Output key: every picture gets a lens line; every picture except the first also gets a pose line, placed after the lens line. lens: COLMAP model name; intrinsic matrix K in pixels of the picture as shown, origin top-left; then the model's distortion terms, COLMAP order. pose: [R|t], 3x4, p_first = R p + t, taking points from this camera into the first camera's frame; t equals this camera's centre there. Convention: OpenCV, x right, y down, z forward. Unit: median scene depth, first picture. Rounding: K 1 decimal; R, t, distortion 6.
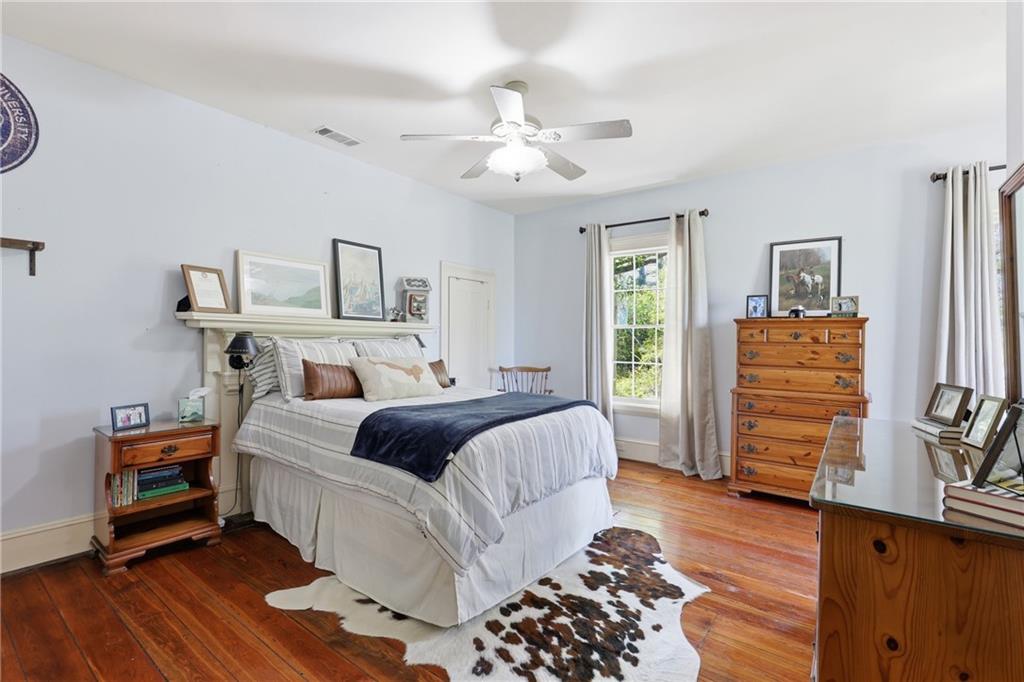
lens RADIAL K [[474.2, 0, 512.9], [0, 474.2, 341.8], [0, 0, 1]] dist [0.001839, 0.000360]
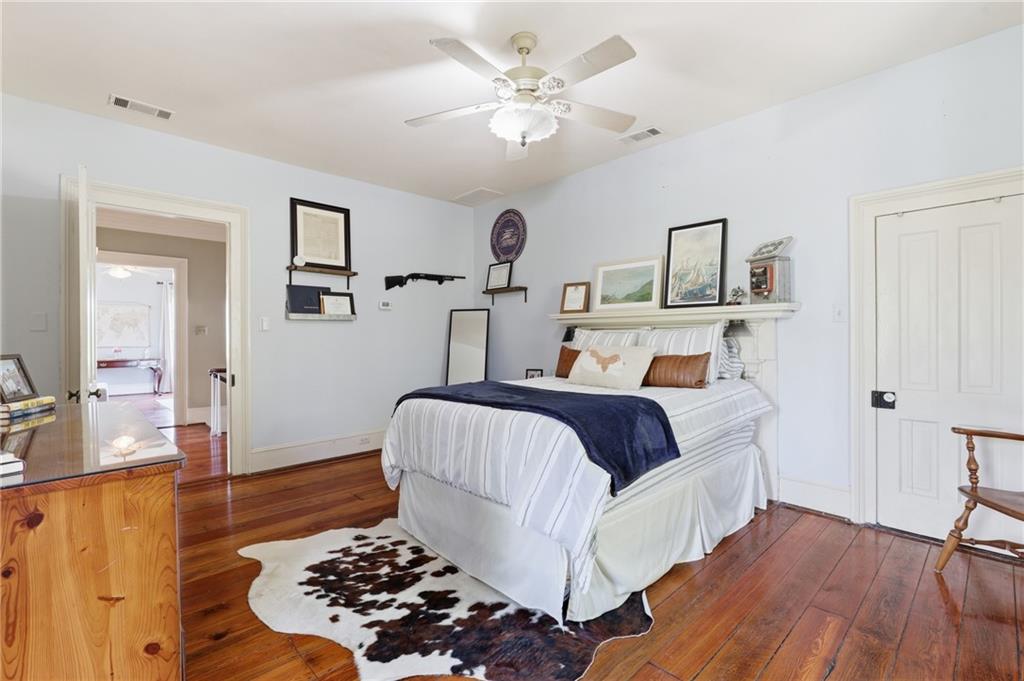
lens RADIAL K [[474.2, 0, 513.2], [0, 474.2, 340.2], [0, 0, 1]] dist [0.001839, 0.000360]
pose [[-0.180128, -0.003905, -0.983635, 1.081176], [0.000296, 0.999992, -0.004024, 0.034950], [0.983643, -0.001017, -0.180125, 1.390502]]
